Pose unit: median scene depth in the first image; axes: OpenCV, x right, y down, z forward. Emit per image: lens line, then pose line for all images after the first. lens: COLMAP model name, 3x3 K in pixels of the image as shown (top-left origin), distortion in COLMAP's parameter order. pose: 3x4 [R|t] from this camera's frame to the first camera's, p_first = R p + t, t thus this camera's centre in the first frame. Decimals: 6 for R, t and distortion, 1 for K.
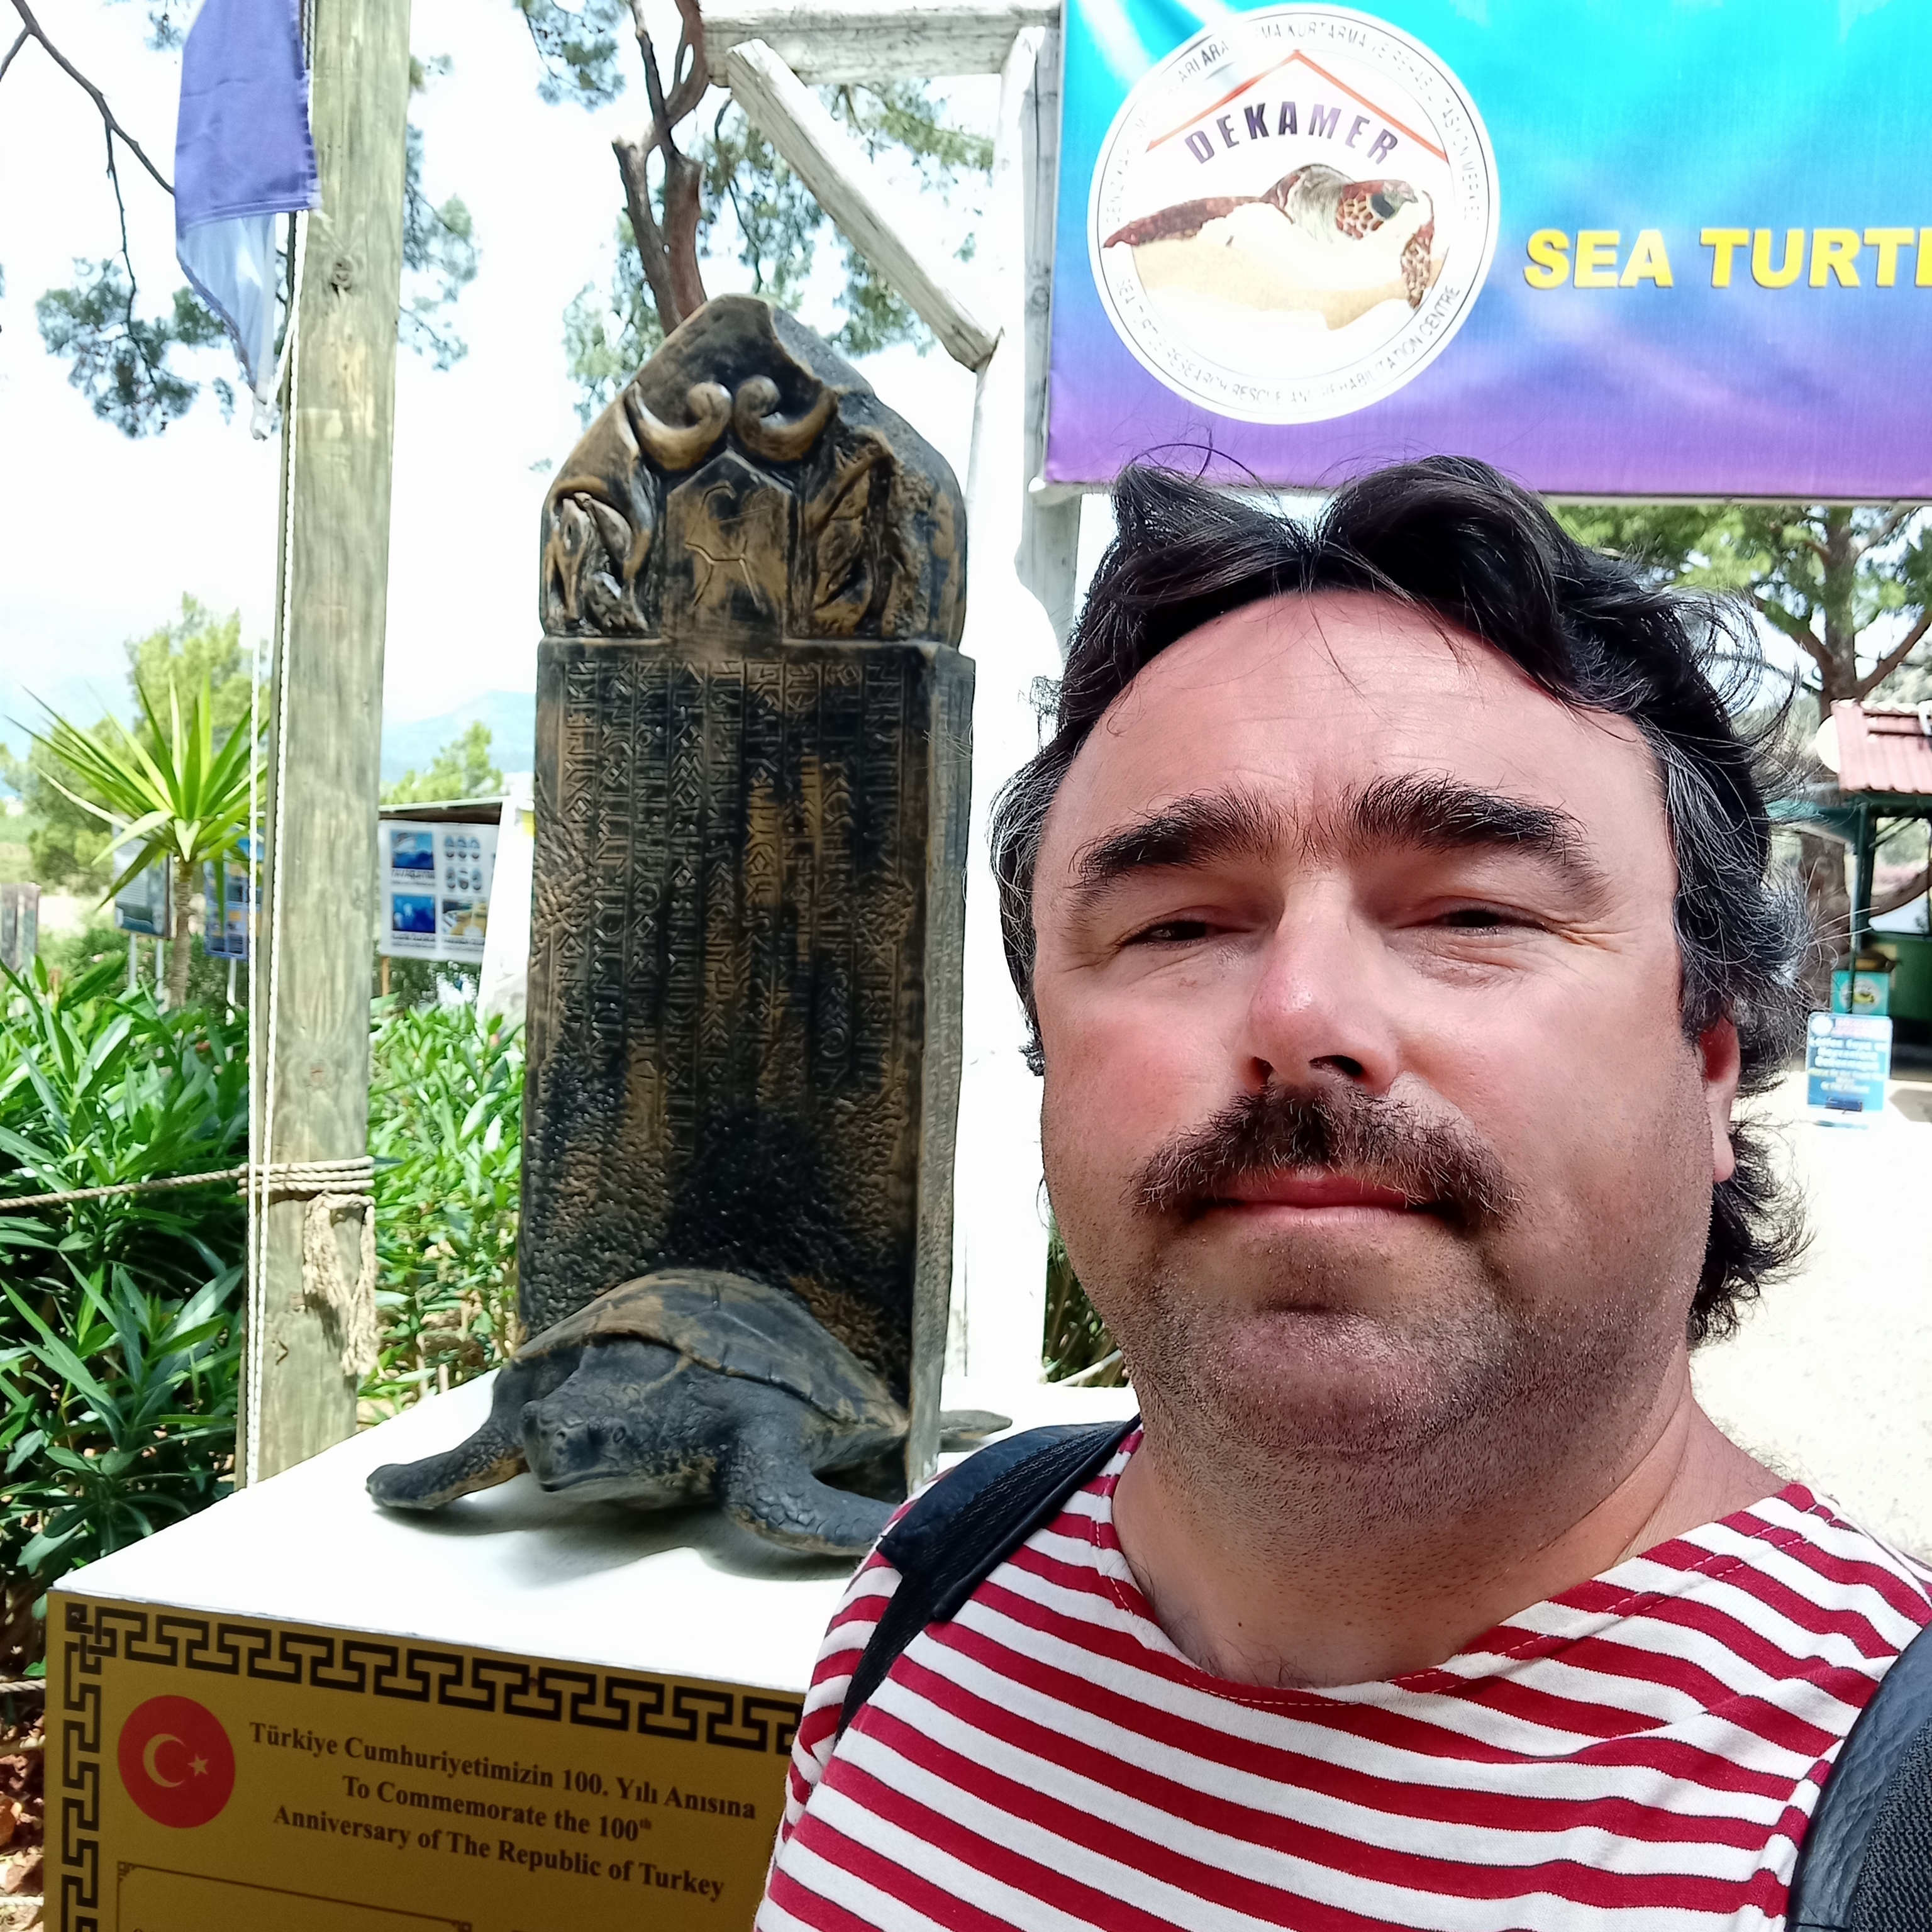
lens RADIAL K [[2154.5, 0, 966.0], [0, 2154.5, 966.0], [0, 0, 1]] dist [0.076483, -0.003106]
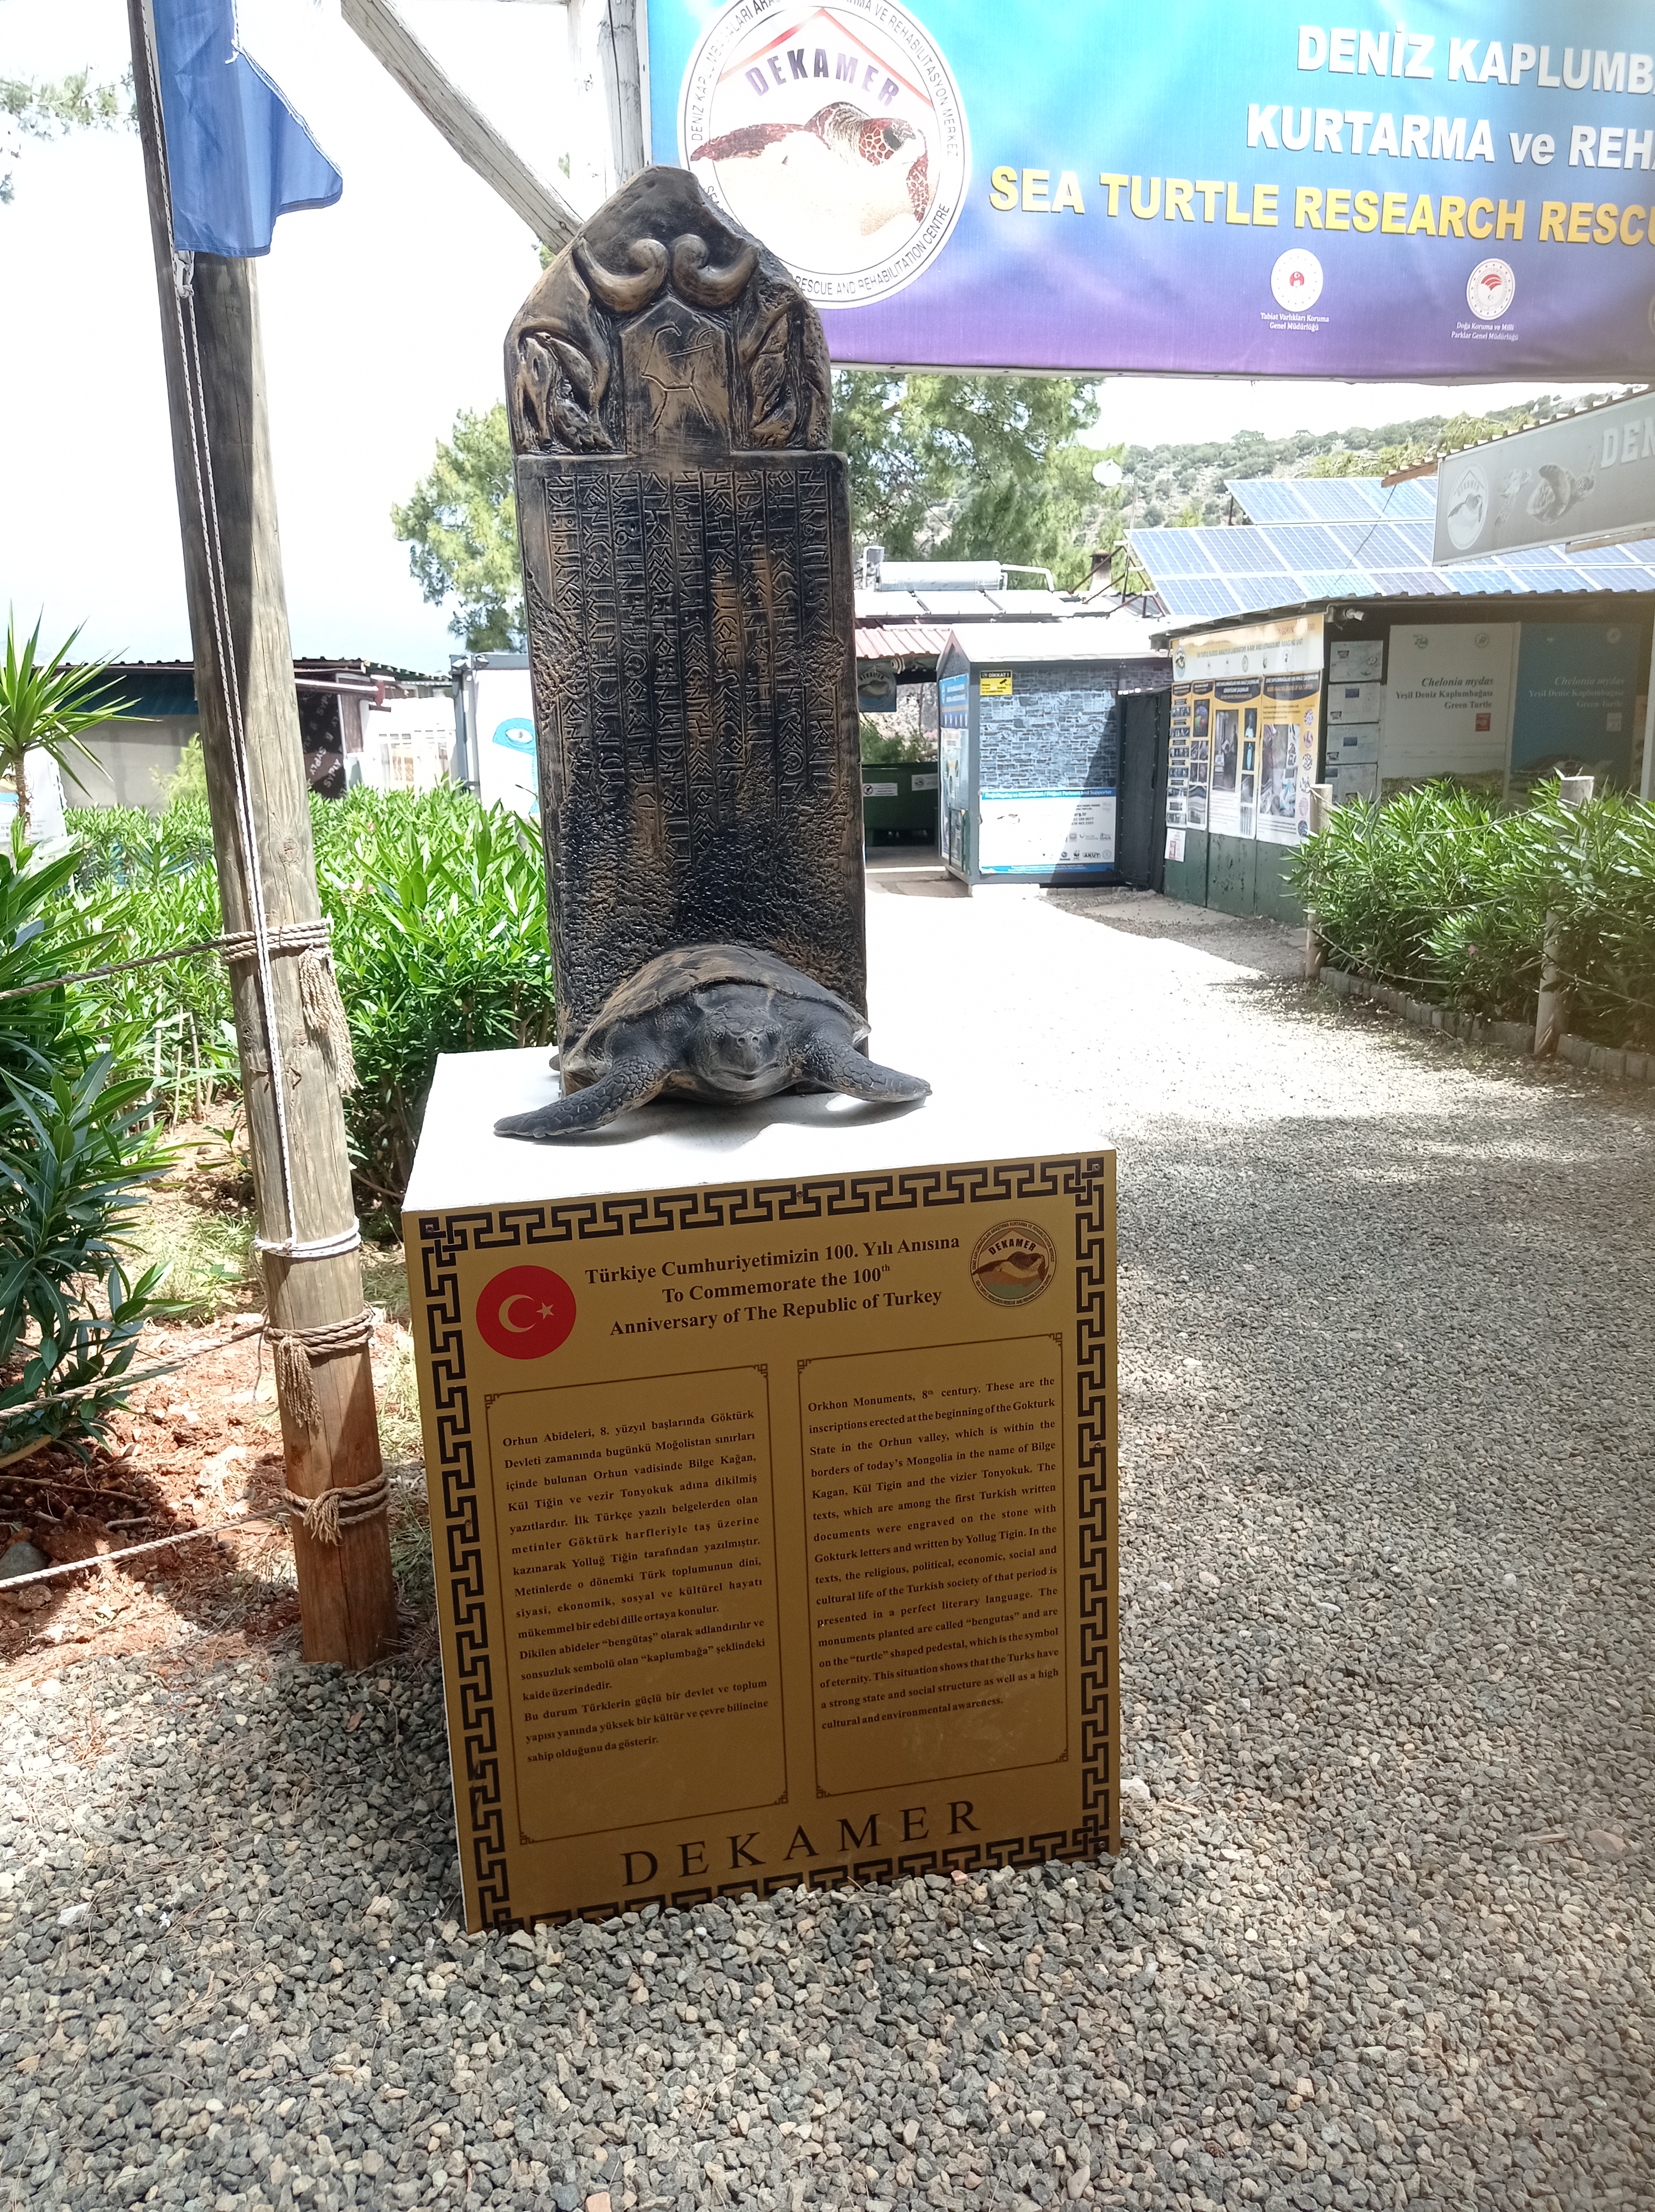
lens RADIAL K [[1657.9, 0, 827.5], [0, 1657.9, 1106.0], [0, 0, 1]] dist [0.131170, -0.178877]
pose [[0.895954, -0.170050, 0.410305, -0.504986], [0.102917, 0.978146, 0.180659, 0.058251], [-0.432059, -0.119635, 0.893875, 0.006999]]
